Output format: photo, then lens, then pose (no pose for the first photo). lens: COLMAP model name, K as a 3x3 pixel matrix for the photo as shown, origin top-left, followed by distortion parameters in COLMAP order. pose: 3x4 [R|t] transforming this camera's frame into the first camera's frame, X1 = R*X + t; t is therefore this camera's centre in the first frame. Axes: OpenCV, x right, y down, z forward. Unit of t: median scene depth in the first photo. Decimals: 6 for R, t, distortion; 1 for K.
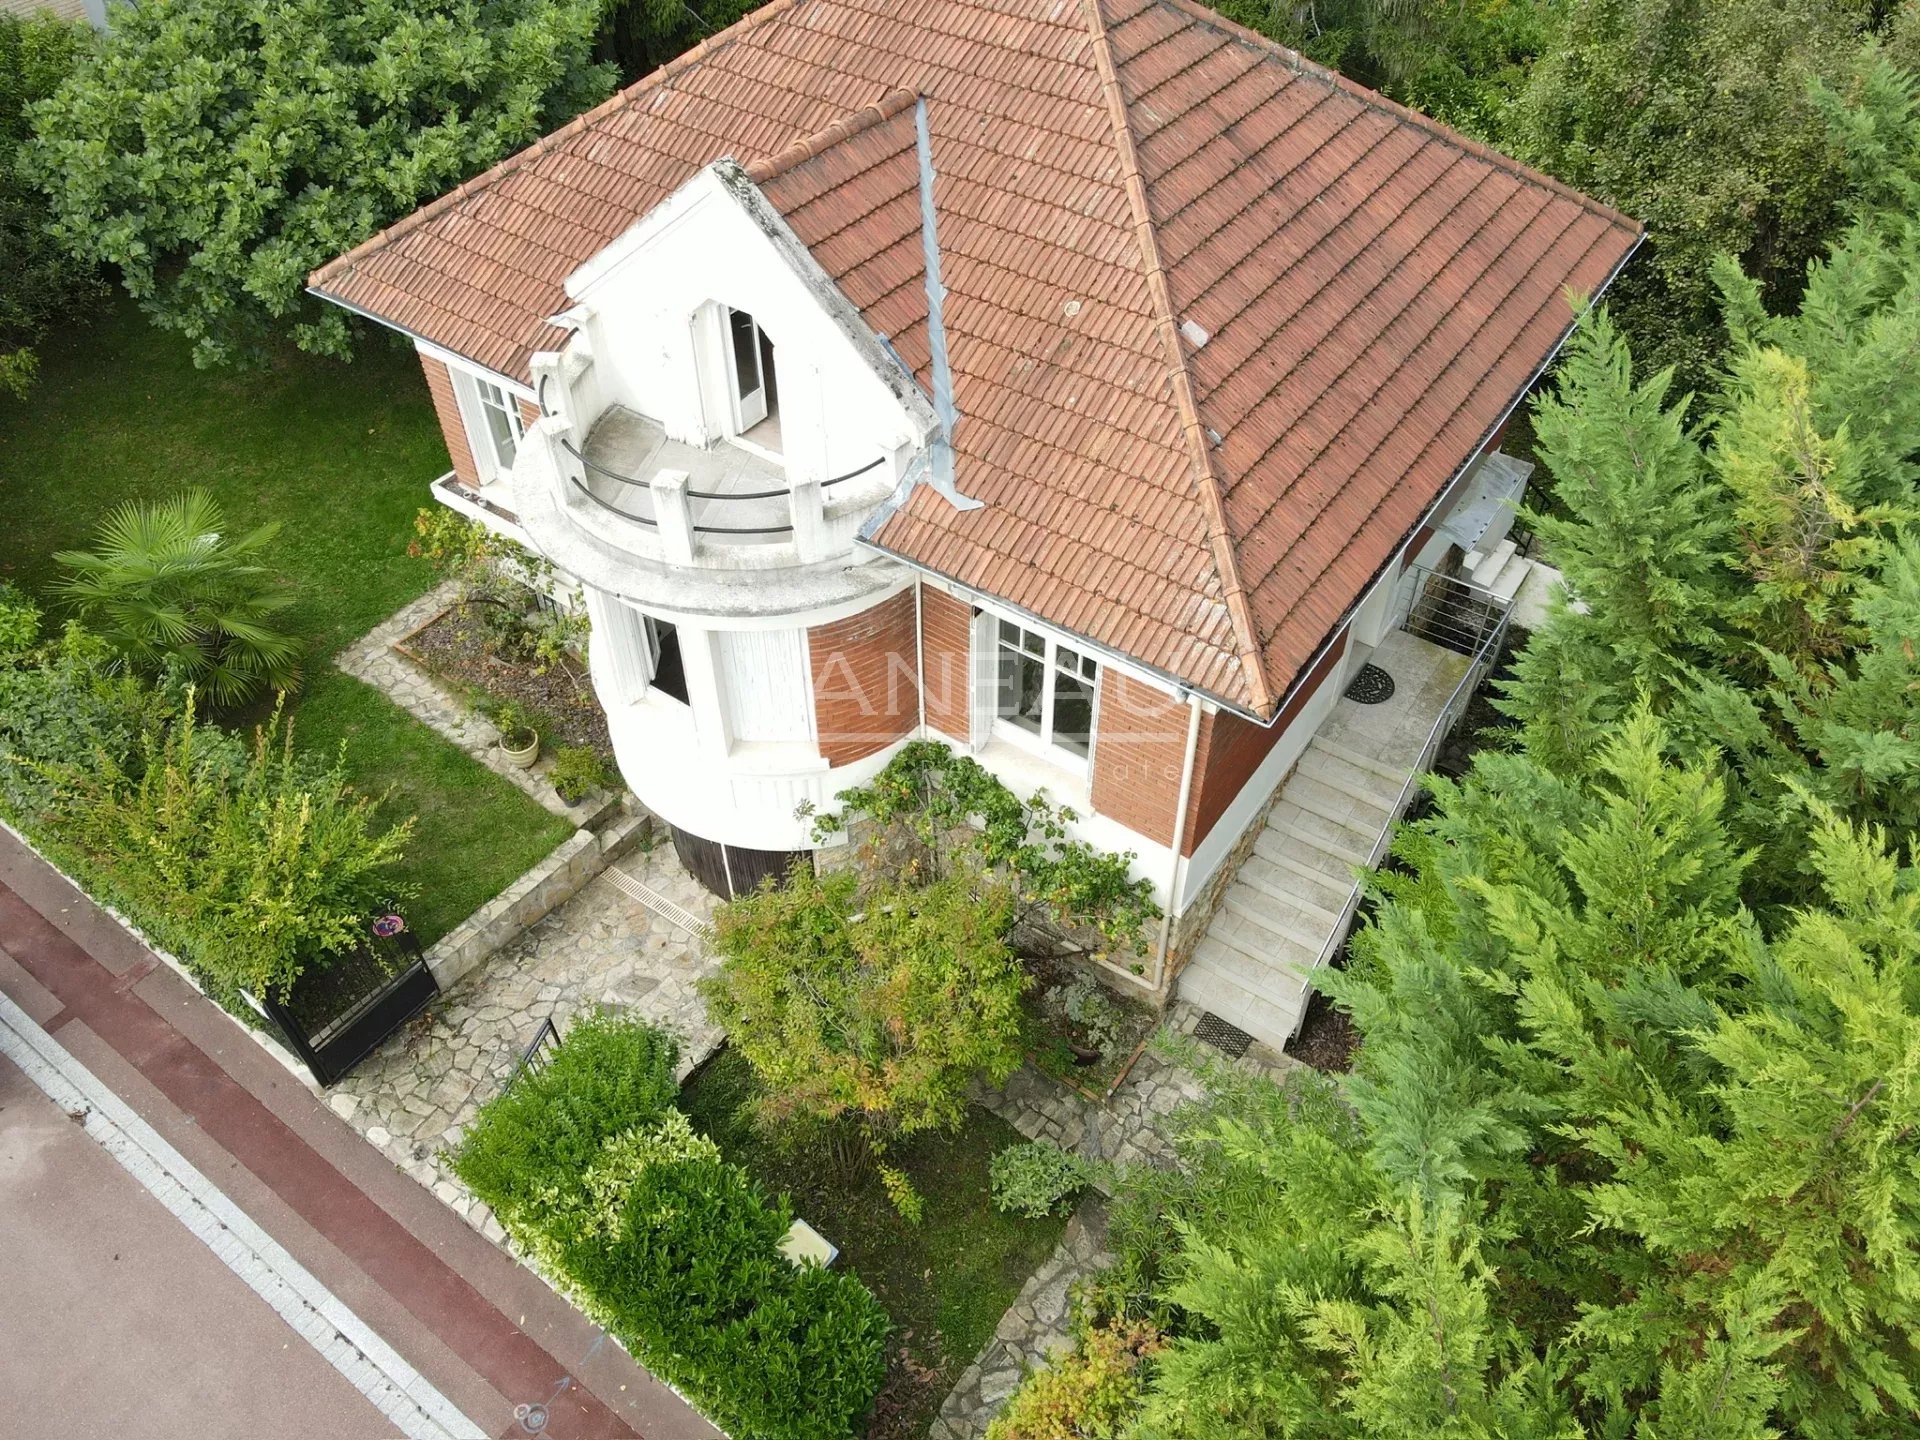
lens RADIAL K [[1408.1, 0, 960.0], [0, 1408.1, 720.0], [0, 0, 1]] dist [0.020721, -0.005795]
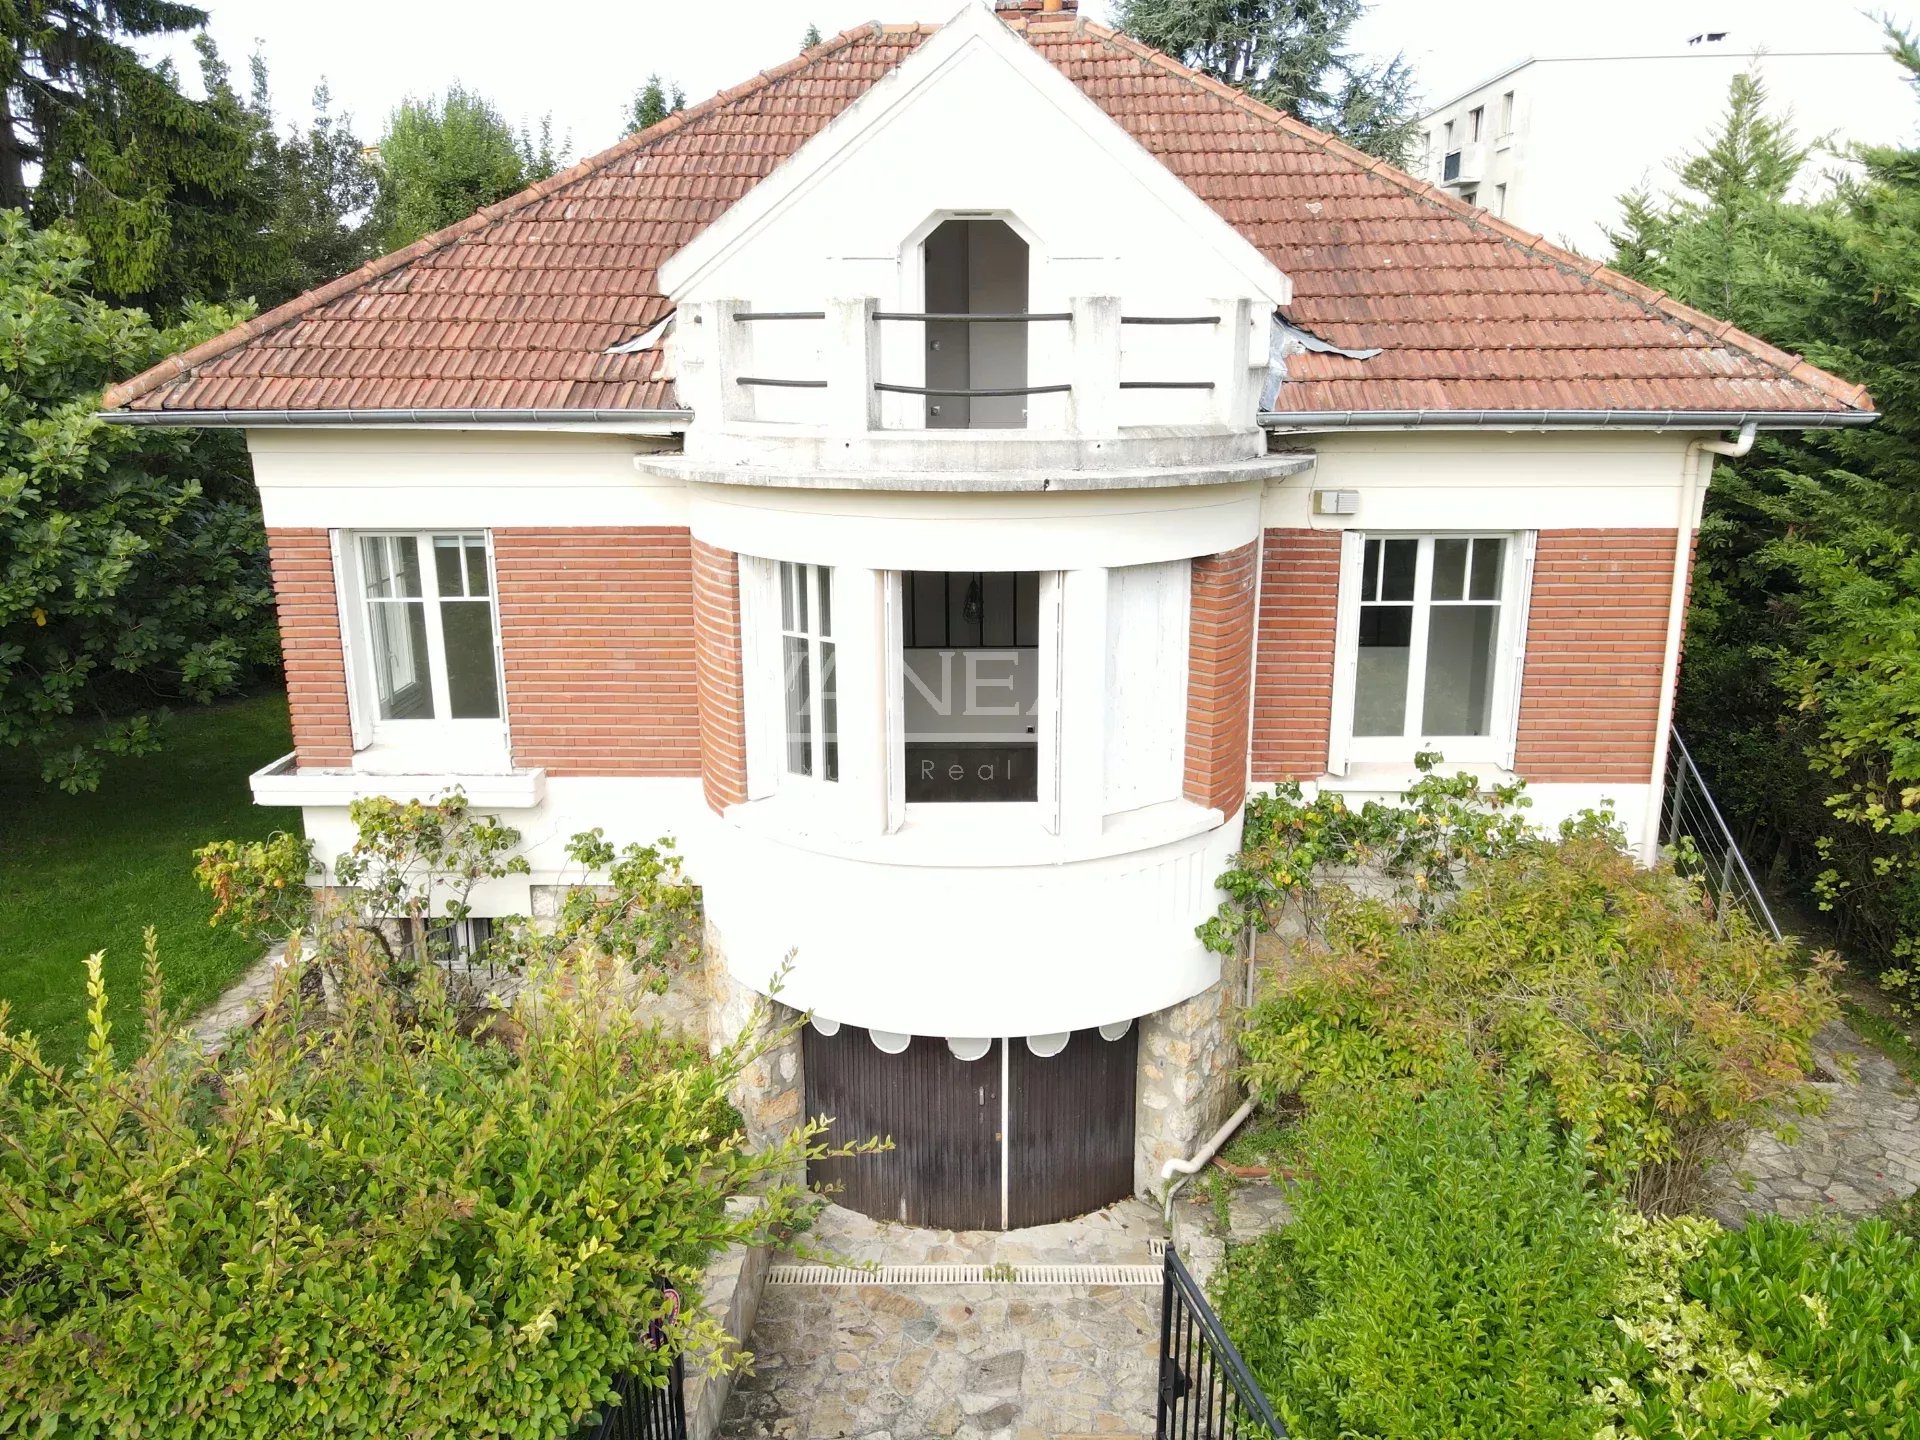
lens RADIAL K [[1408.1, 0, 960.0], [0, 1408.1, 720.0], [0, 0, 1]] dist [0.020721, -0.005795]
pose [[0.822649, -0.144521, 0.549875, -0.530867], [0.399673, 0.834859, -0.378514, 0.188957], [-0.404365, 0.531154, 0.744557, 0.487466]]
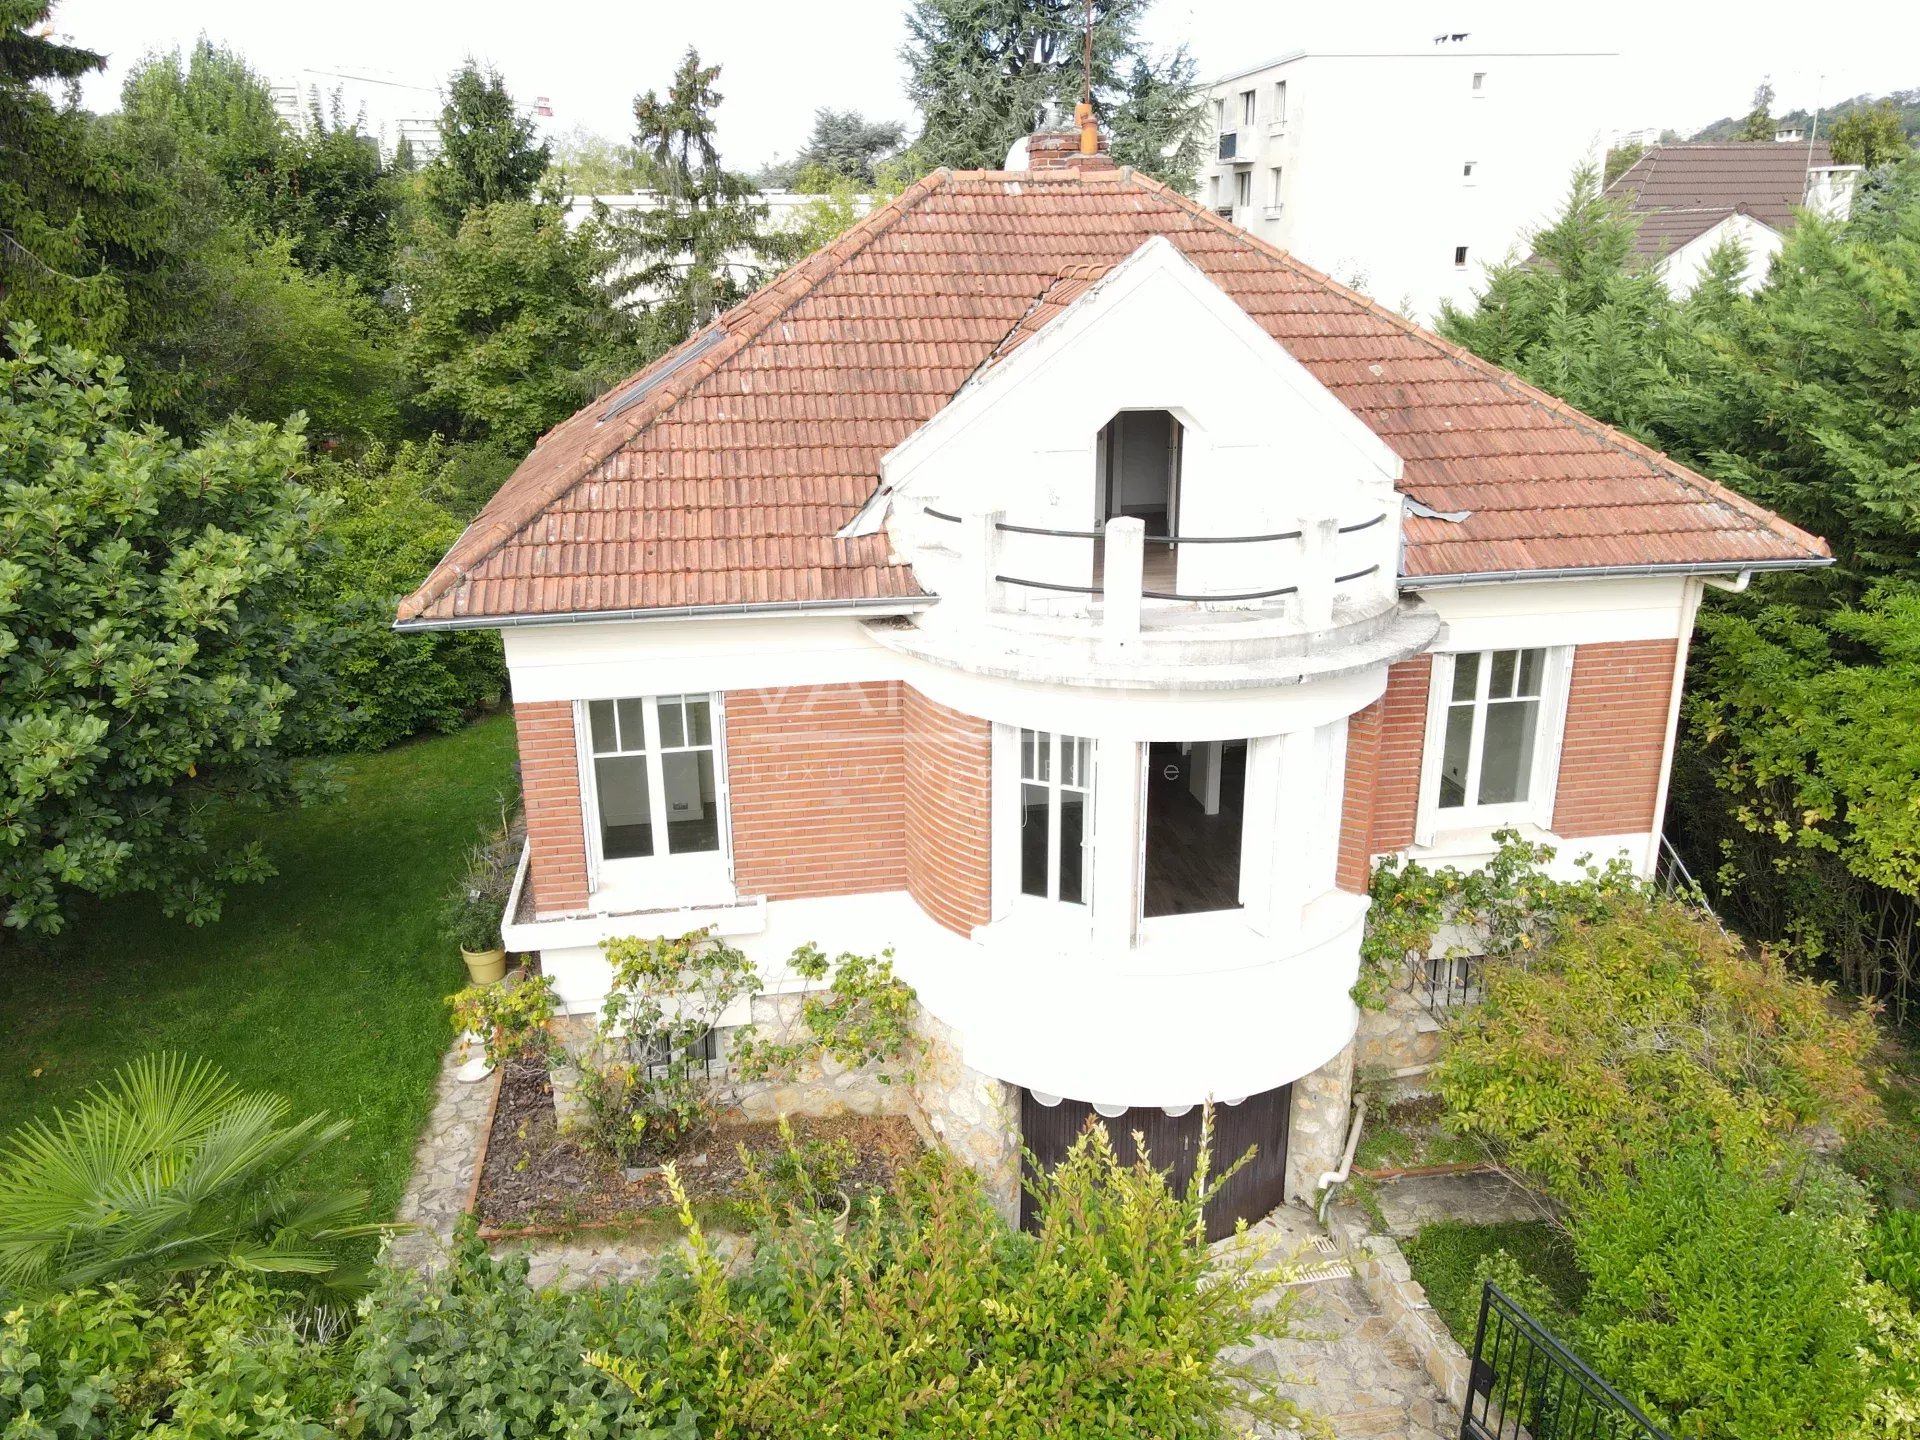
lens RADIAL K [[1408.1, 0, 960.0], [0, 1408.1, 720.0], [0, 0, 1]] dist [0.020721, -0.005795]
pose [[0.693513, -0.224968, 0.684419, -0.764432], [0.508957, 0.825360, -0.244425, 0.024236], [-0.509904, 0.517852, 0.686897, 0.460601]]
